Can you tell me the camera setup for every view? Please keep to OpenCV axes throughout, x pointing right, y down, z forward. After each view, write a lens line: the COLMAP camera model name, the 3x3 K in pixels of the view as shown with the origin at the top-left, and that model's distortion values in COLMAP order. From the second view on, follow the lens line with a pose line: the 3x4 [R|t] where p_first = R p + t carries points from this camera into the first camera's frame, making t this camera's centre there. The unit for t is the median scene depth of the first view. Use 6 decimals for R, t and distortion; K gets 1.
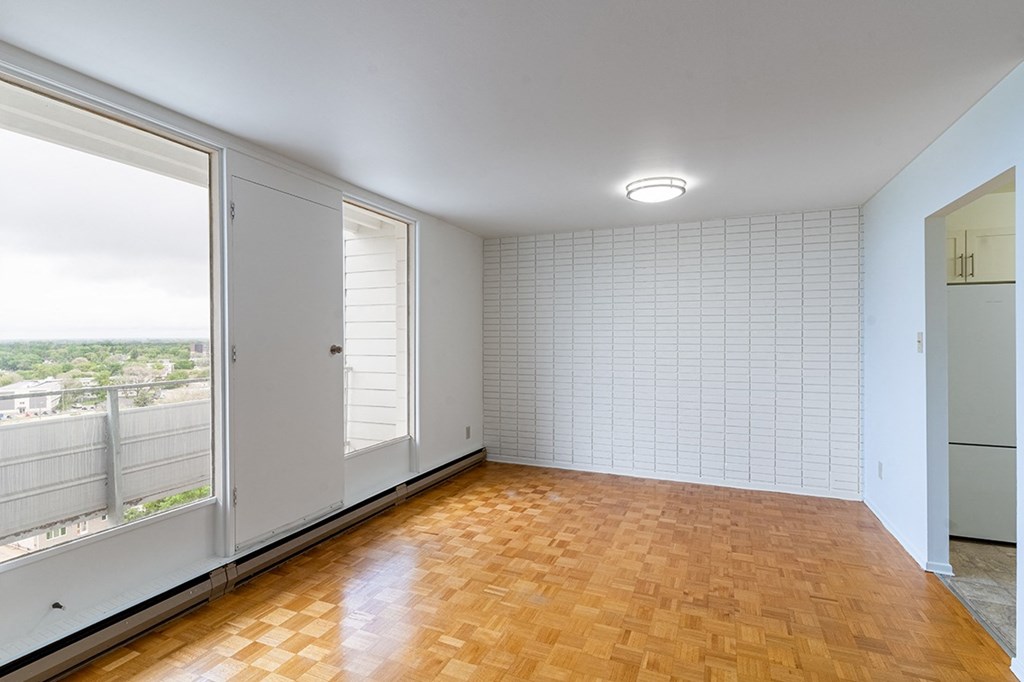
lens RADIAL K [[489.8, 0, 512.0], [0, 489.8, 341.0], [0, 0, 1]] dist [0.000295, -0.000054]
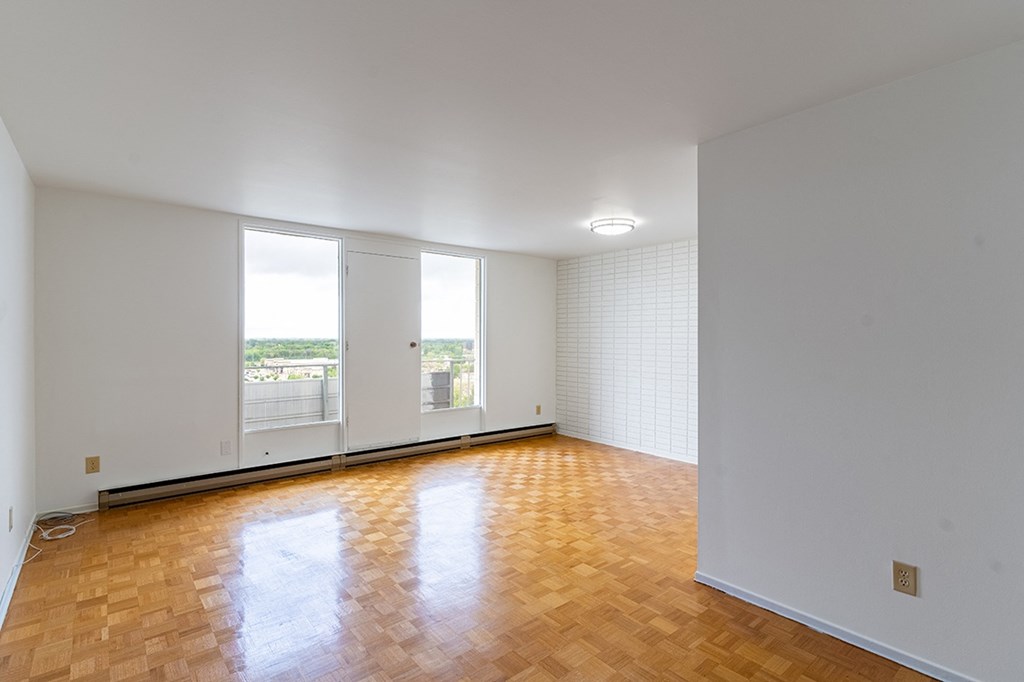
lens RADIAL K [[489.8, 0, 512.0], [0, 489.8, 341.0], [0, 0, 1]] dist [0.000295, -0.000054]
pose [[0.885550, 0.007858, -0.464478, 0.666787], [-0.008334, 0.999965, 0.001029, 0.000989], [0.464470, 0.002960, 0.885584, -0.291913]]
